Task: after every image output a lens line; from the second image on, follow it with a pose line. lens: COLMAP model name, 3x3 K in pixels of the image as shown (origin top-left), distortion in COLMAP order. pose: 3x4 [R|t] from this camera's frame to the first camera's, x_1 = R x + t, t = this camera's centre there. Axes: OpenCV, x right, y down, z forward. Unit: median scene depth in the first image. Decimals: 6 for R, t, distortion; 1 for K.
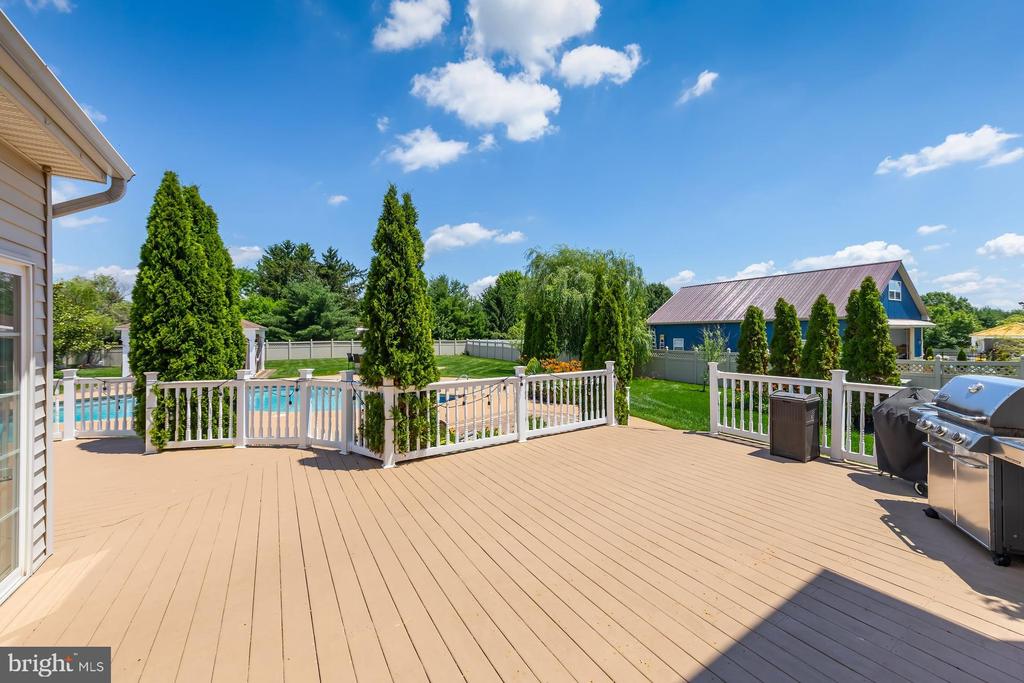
lens RADIAL K [[386.4, 0, 544.7], [0, 386.4, 337.2], [0, 0, 1]] dist [0.002911, 0.000537]
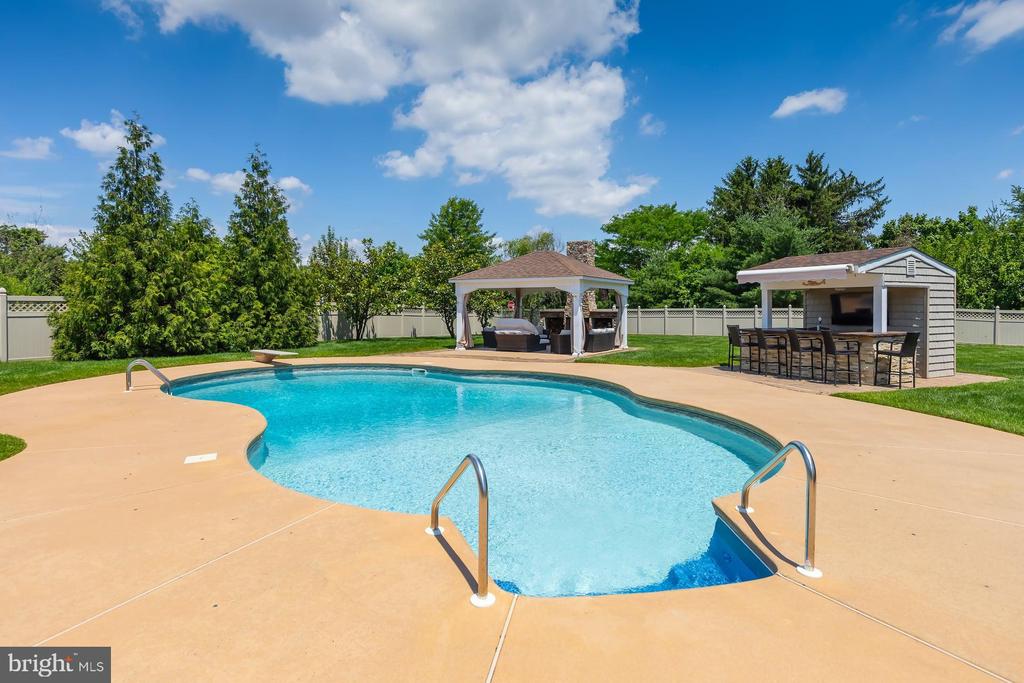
lens RADIAL K [[552.5, 0, 513.5], [0, 552.5, 304.5], [0, 0, 1]] dist [0.012530, 0.004450]
pose [[0.463595, 0.003459, -0.886041, -0.017103], [-0.015249, 0.999875, -0.004076, 0.012923], [0.885916, 0.015401, 0.463590, 0.255983]]
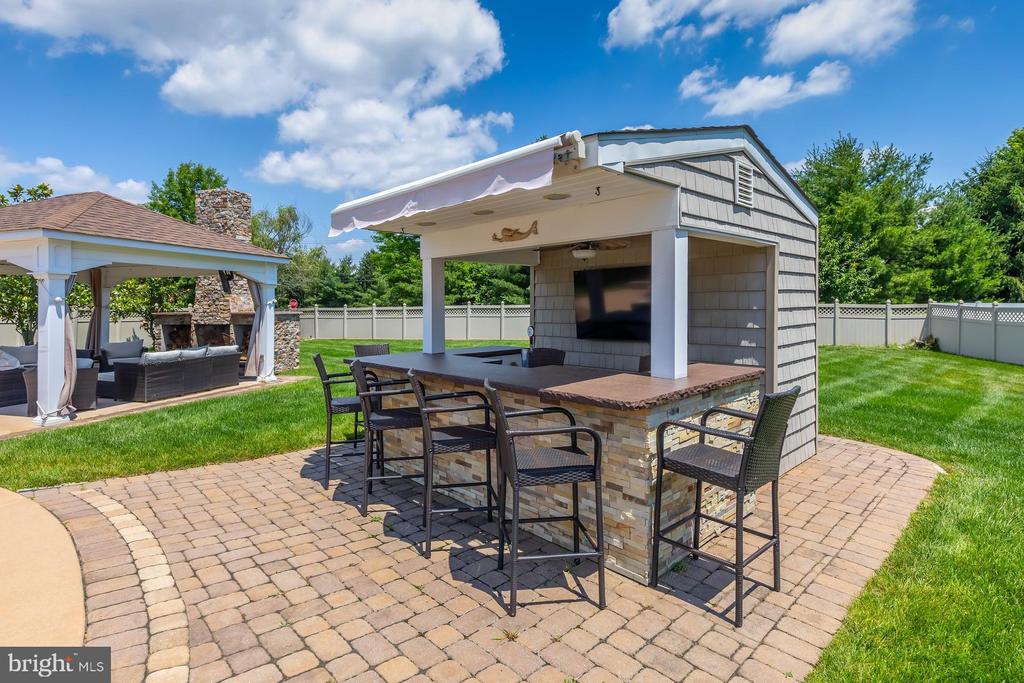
lens RADIAL K [[532.0, 0, 512.8], [0, 532.0, 309.5], [0, 0, 1]] dist [-0.002646, 0.001509]
pose [[0.698221, 0.007447, -0.715844, -0.142898], [-0.003636, 0.999970, 0.006856, 0.011829], [0.715874, -0.002184, 0.698227, 0.484107]]
